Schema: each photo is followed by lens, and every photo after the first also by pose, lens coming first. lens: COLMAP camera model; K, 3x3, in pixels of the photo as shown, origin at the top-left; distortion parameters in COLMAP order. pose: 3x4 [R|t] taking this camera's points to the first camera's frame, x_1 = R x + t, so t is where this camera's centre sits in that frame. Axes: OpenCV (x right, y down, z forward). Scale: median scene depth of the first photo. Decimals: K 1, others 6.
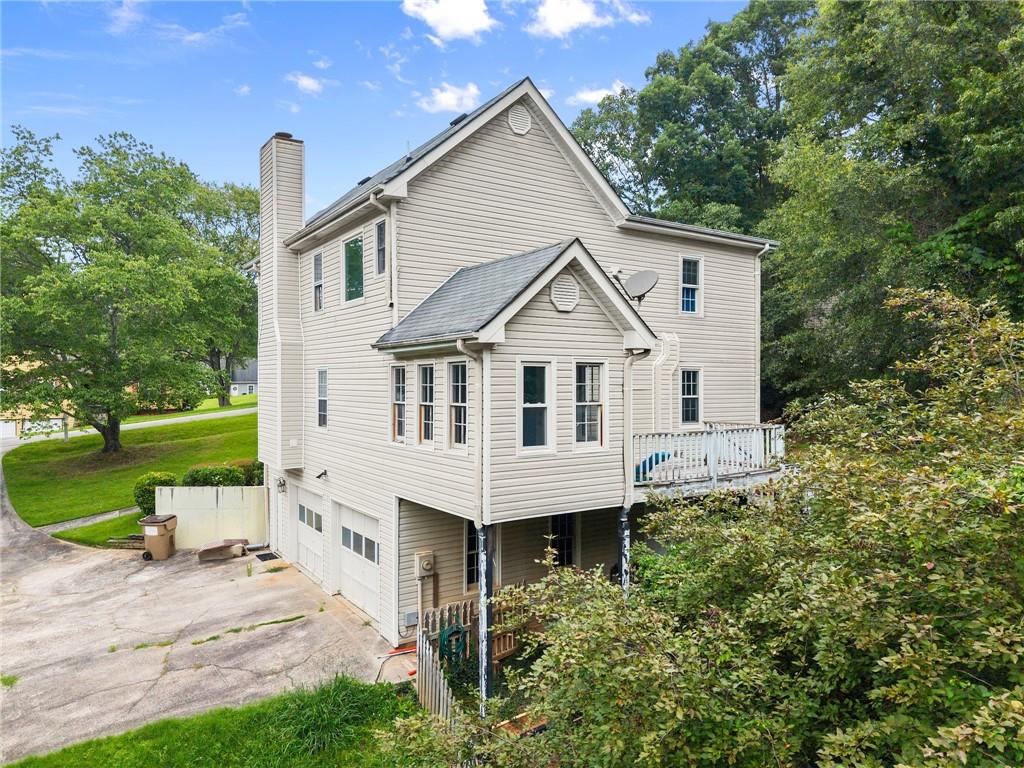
lens RADIAL K [[679.3, 0, 512.0], [0, 679.3, 384.0], [0, 0, 1]] dist [0.024729, -0.003237]
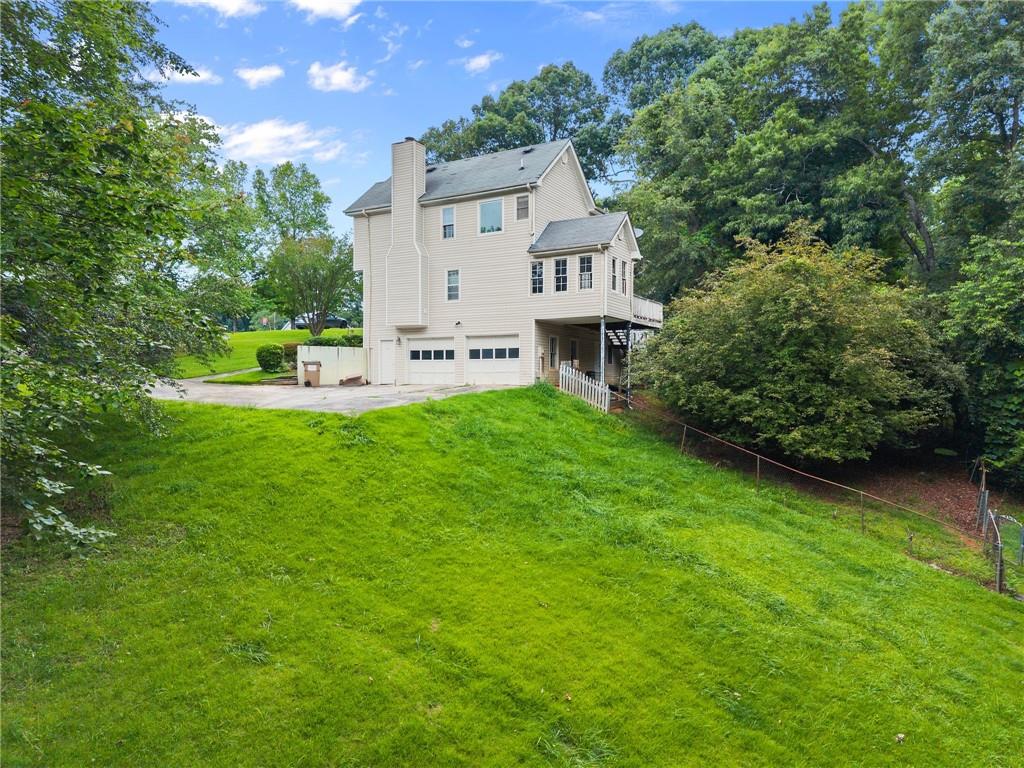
lens RADIAL K [[679.3, 0, 512.0], [0, 679.3, 384.0], [0, 0, 1]] dist [0.024729, -0.003237]
pose [[0.901132, 0.004763, 0.433518, -1.137390], [-0.002141, 0.999976, -0.006536, 0.368846], [-0.433539, 0.004961, 0.901121, -0.919173]]
